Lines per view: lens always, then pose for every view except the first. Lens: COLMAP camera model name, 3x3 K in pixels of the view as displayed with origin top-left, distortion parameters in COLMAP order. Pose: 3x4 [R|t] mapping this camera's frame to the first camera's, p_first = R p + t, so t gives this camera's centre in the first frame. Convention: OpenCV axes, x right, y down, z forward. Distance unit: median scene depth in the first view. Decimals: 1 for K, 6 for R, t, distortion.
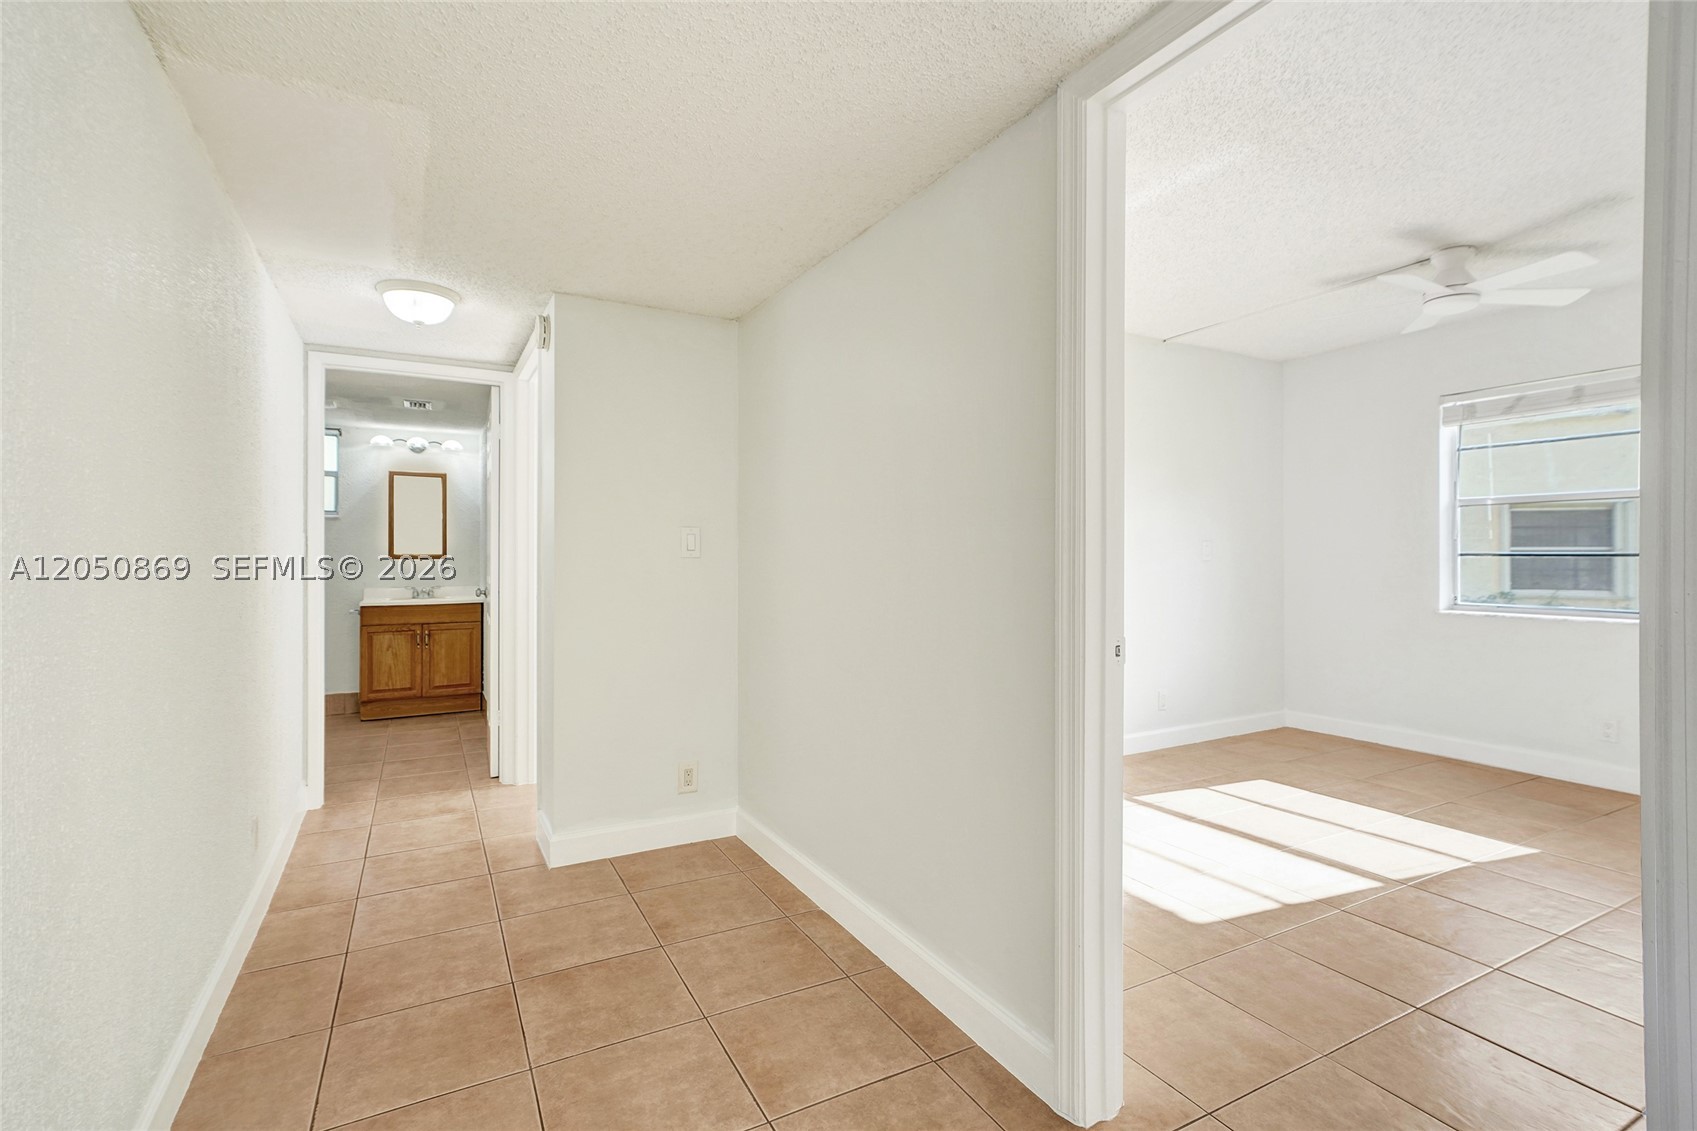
lens RADIAL K [[774.7, 0, 843.7], [0, 774.7, 553.5], [0, 0, 1]] dist [0.012197, 0.003501]
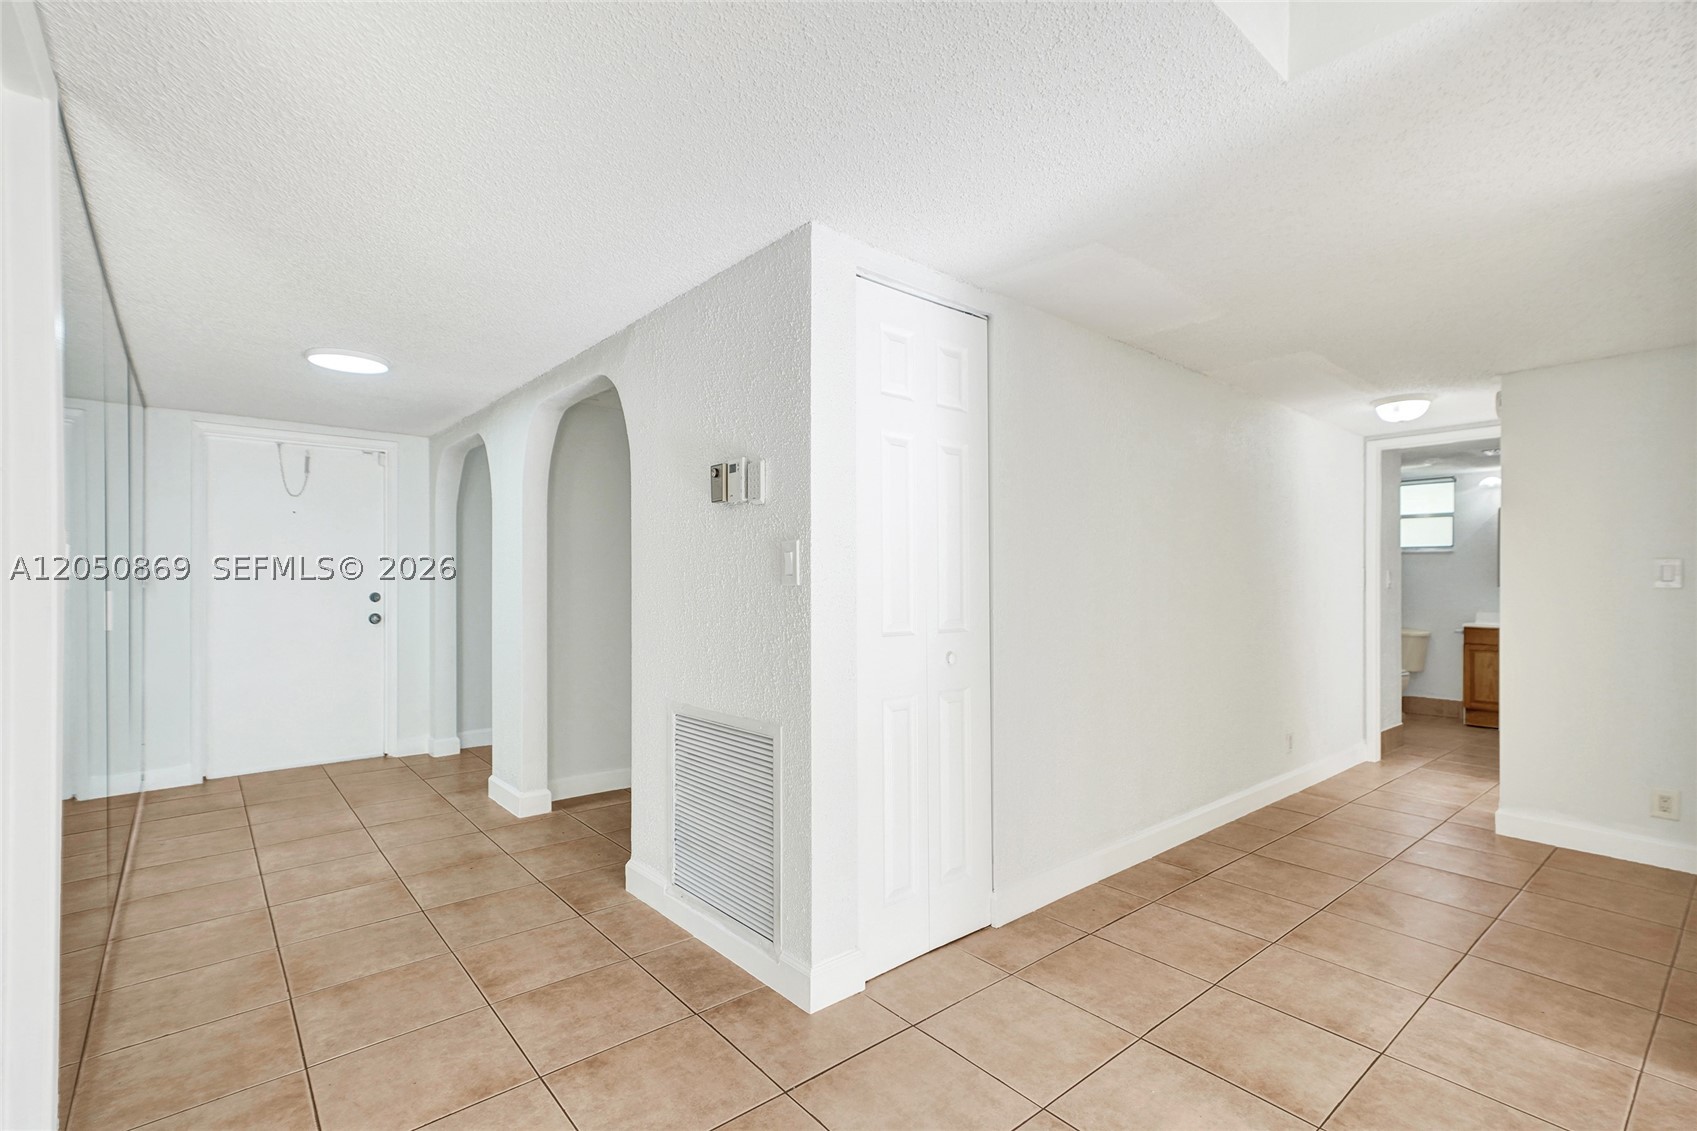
lens RADIAL K [[774.7, 0, 850.7], [0, 774.7, 576.0], [0, 0, 1]] dist [0.012197, 0.003501]
pose [[0.203797, -0.008006, -0.978980, 0.431998], [0.001226, 0.999968, -0.007922, -0.001000], [0.979012, 0.000414, 0.203800, -0.182926]]
